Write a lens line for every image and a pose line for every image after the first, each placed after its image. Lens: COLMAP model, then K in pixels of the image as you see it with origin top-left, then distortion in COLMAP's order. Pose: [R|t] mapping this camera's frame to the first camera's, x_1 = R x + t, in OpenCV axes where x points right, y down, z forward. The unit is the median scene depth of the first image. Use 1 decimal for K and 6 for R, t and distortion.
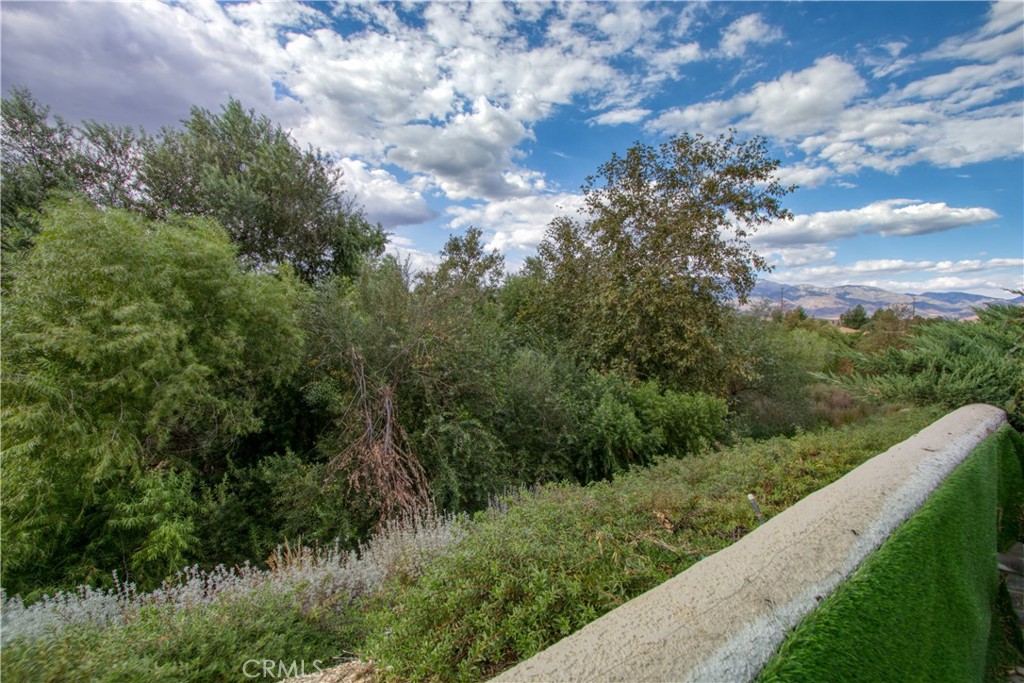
lens RADIAL K [[470.0, 0, 510.5], [0, 470.0, 356.5], [0, 0, 1]] dist [-0.001898, 0.000065]
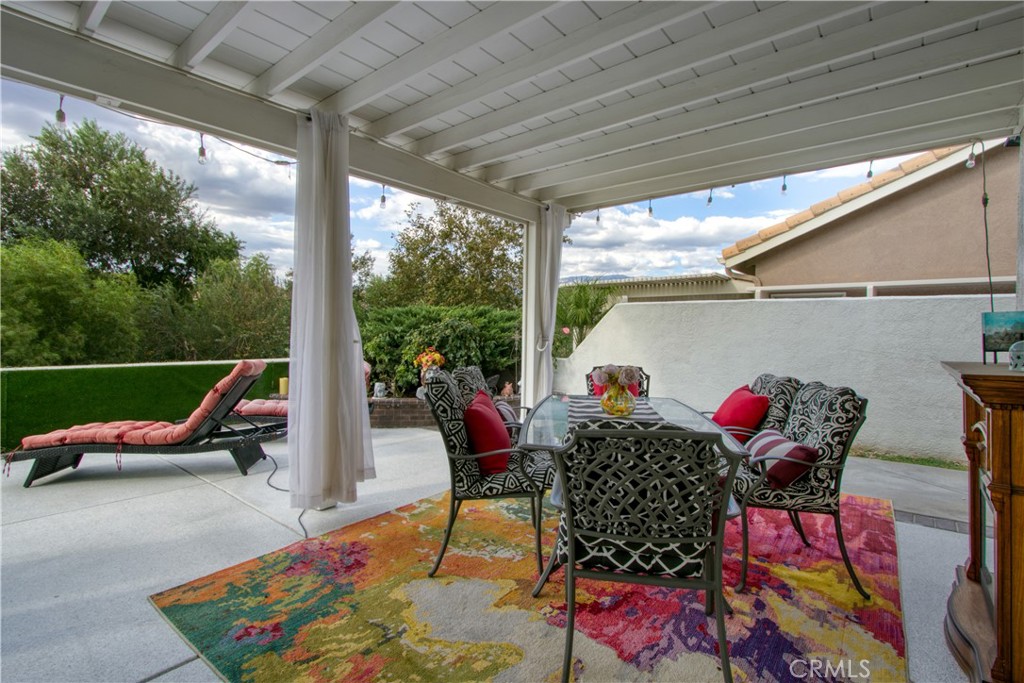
lens RADIAL K [[480.6, 0, 507.1], [0, 480.6, 337.3], [0, 0, 1]] dist [-0.013480, 0.000178]
pose [[0.981939, 0.001040, 0.189194, 0.148411], [0.005306, 0.999440, -0.033033, 0.007430], [-0.189123, 0.033440, 0.981384, -0.231338]]
